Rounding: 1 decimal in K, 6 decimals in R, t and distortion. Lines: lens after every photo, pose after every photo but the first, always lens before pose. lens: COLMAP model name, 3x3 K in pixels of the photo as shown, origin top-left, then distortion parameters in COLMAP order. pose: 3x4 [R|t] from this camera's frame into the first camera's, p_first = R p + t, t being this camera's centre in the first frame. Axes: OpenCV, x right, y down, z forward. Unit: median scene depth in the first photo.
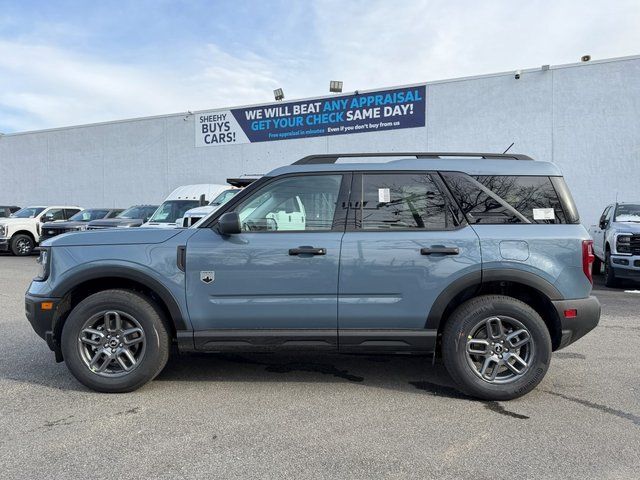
lens RADIAL K [[506.2, 0, 320.0], [0, 506.2, 240.0], [0, 0, 1]] dist [0.051643, -0.006216]
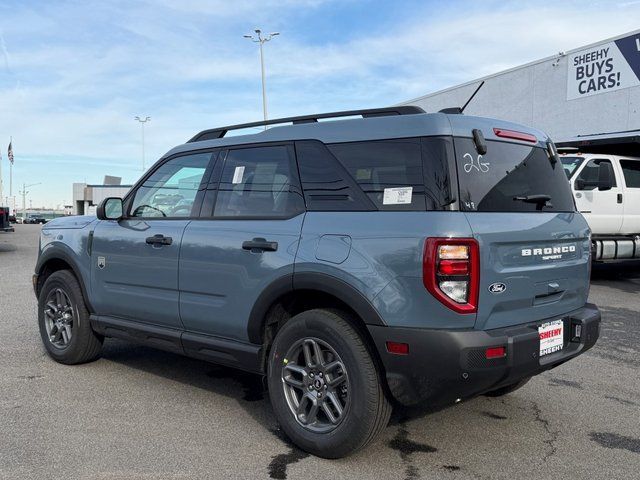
lens RADIAL K [[667.1, 0, 320.0], [0, 667.1, 240.0], [0, 0, 1]] dist [0.044330, -0.003459]
pose [[0.749131, 0.031788, -0.661658, 0.933433], [-0.018225, 0.999459, 0.027382, -0.015359], [0.662171, -0.008454, 0.749305, 0.282563]]
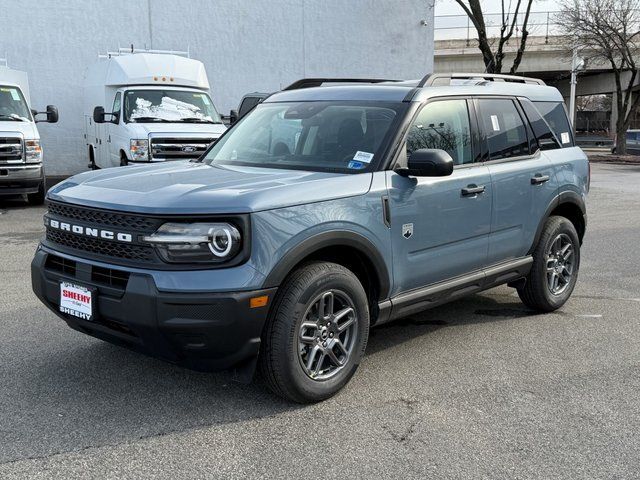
lens RADIAL K [[776.6, 0, 320.0], [0, 776.6, 240.0], [0, 0, 1]] dist [0.084440, -0.004864]
pose [[0.653717, -0.128530, 0.745744, -1.189849], [0.017516, 0.987776, 0.154890, -0.103155], [-0.756536, -0.088191, 0.647978, 0.286720]]
